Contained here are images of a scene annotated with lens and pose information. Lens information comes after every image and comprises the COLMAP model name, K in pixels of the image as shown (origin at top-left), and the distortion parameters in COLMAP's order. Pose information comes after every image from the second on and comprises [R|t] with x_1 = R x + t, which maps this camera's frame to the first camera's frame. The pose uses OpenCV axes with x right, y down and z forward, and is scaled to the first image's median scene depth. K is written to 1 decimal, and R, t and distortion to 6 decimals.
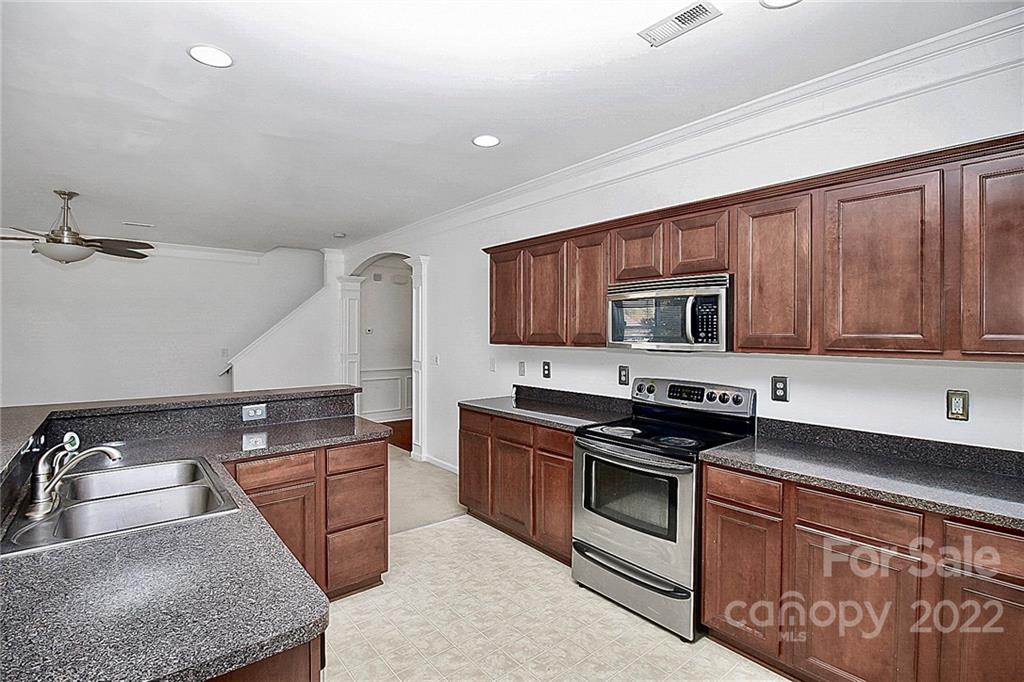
lens RADIAL K [[478.7, 0, 506.9], [0, 478.7, 336.6], [0, 0, 1]] dist [-0.013319, -0.006071]
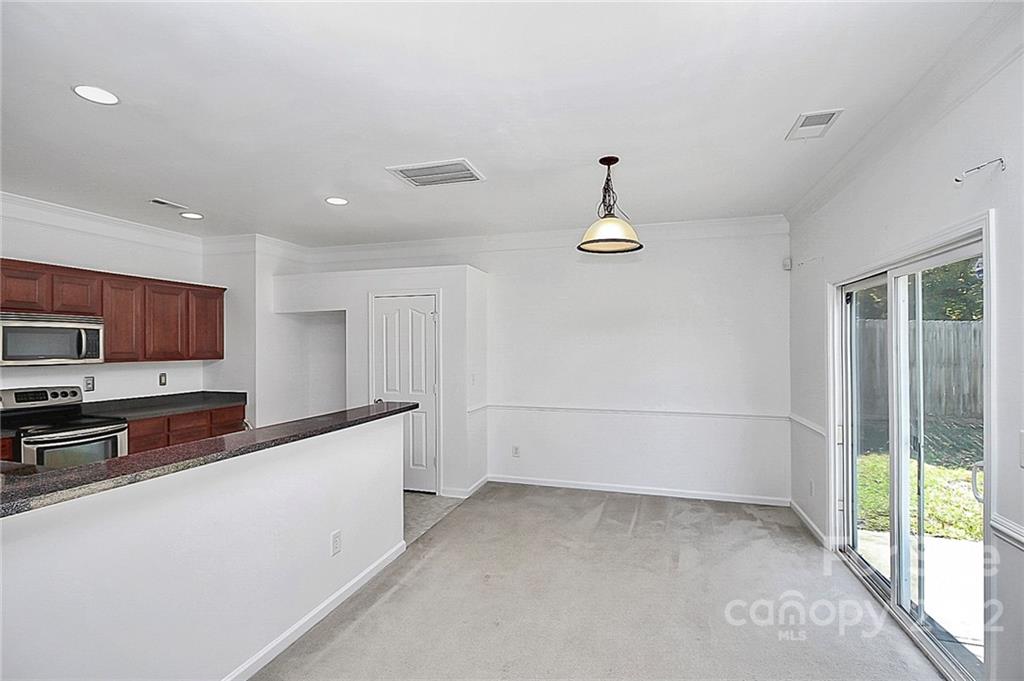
lens RADIAL K [[478.7, 0, 509.9], [0, 478.7, 346.7], [0, 0, 1]] dist [-0.013319, -0.006071]
pose [[-0.562682, -0.005535, 0.826655, -1.557491], [0.002208, 0.999964, 0.008198, -0.032146], [-0.826670, 0.006438, -0.562650, 0.649497]]
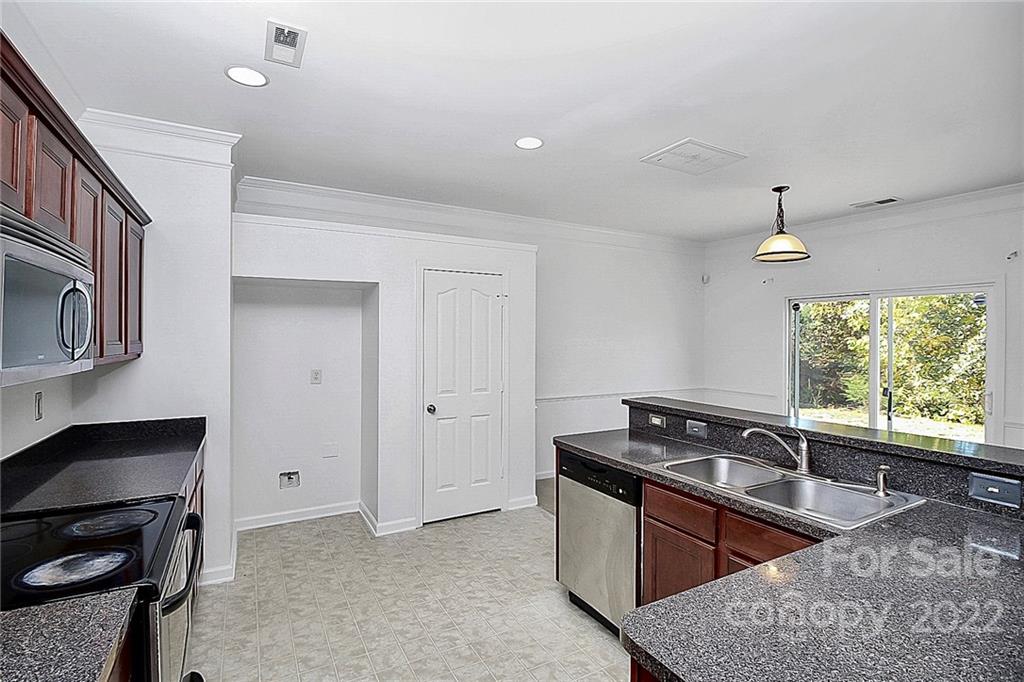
lens RADIAL K [[478.7, 0, 507.5], [0, 478.7, 332.7], [0, 0, 1]] dist [-0.013319, -0.006071]
pose [[-0.983584, -0.005132, 0.180379, -0.216742], [-0.006473, 0.999956, -0.006846, -0.016071], [-0.180336, -0.007902, -0.983573, 1.359880]]
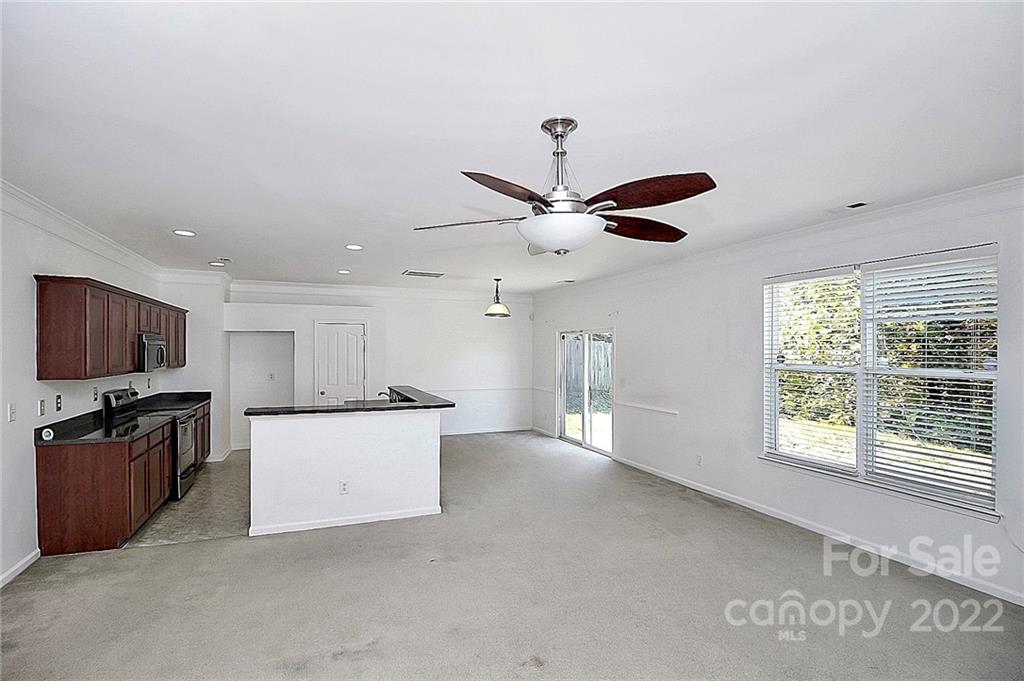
lens RADIAL K [[478.7, 0, 505.1], [0, 478.7, 348.4], [0, 0, 1]] dist [-0.013319, -0.006071]
pose [[-0.958150, -0.004400, 0.286233, -1.576995], [-0.004442, 0.999990, 0.000505, -0.069578], [-0.286233, -0.000787, -0.958160, 2.410408]]
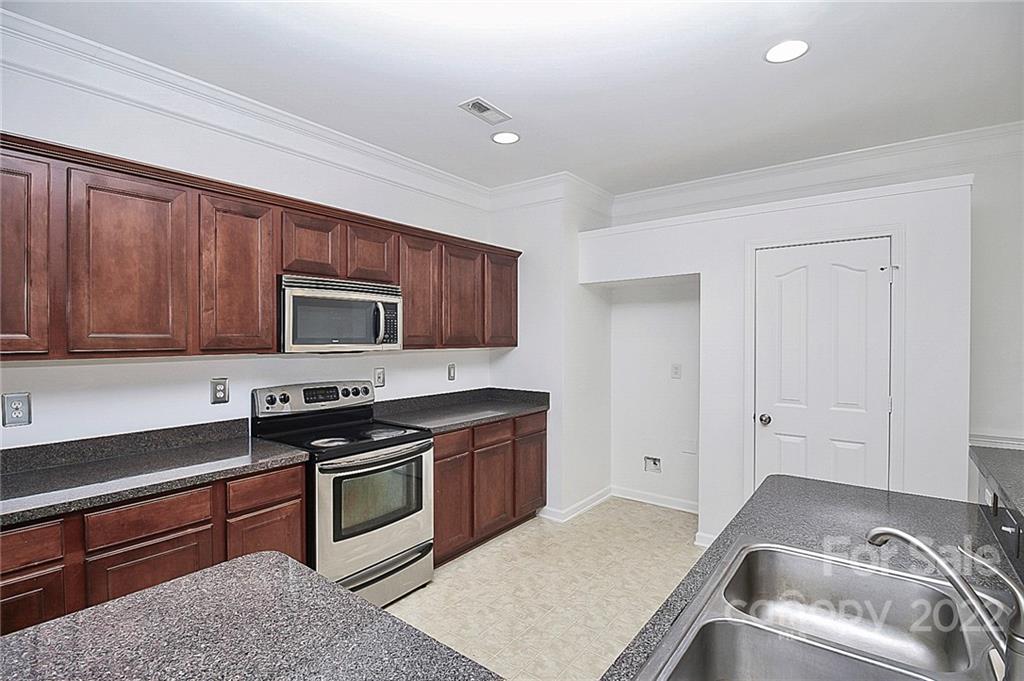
lens RADIAL K [[478.7, 0, 512.2], [0, 478.7, 337.8], [0, 0, 1]] dist [-0.013319, -0.006071]
pose [[-0.223538, -0.008600, 0.974657, -0.716964], [0.003307, 0.999949, 0.009581, -0.009206], [-0.974690, 0.005365, -0.223498, 0.868273]]
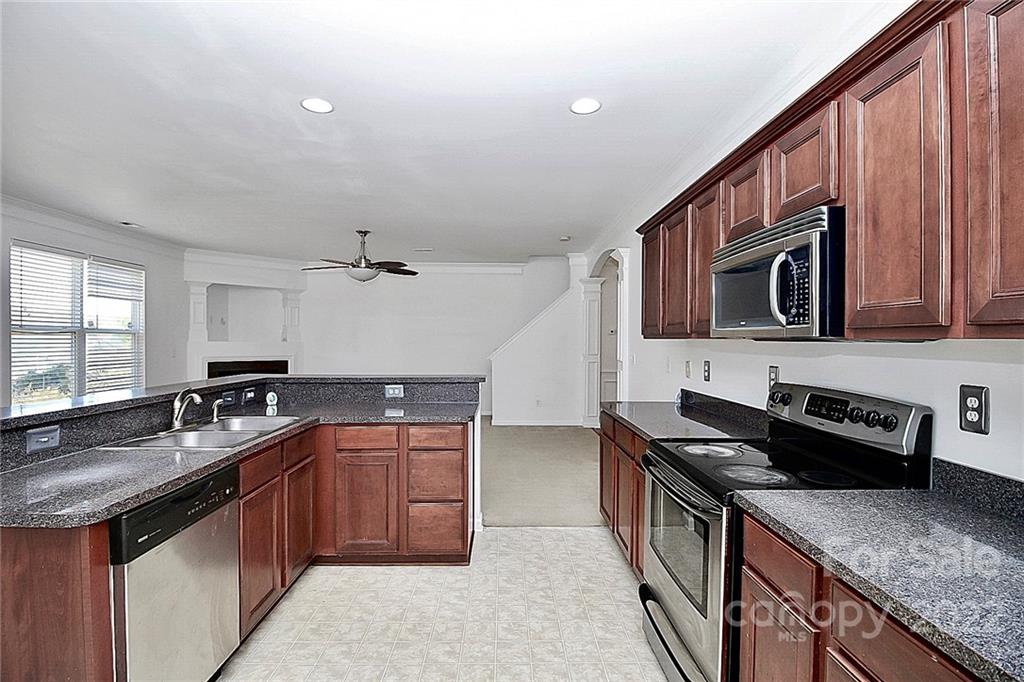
lens RADIAL K [[478.7, 0, 507.4], [0, 478.7, 343.1], [0, 0, 1]] dist [-0.013319, -0.006071]
pose [[0.779206, 0.005817, -0.626740, 0.458903], [-0.007511, 0.999972, -0.000058, 0.037105], [0.626722, 0.004753, 0.779228, 0.248671]]
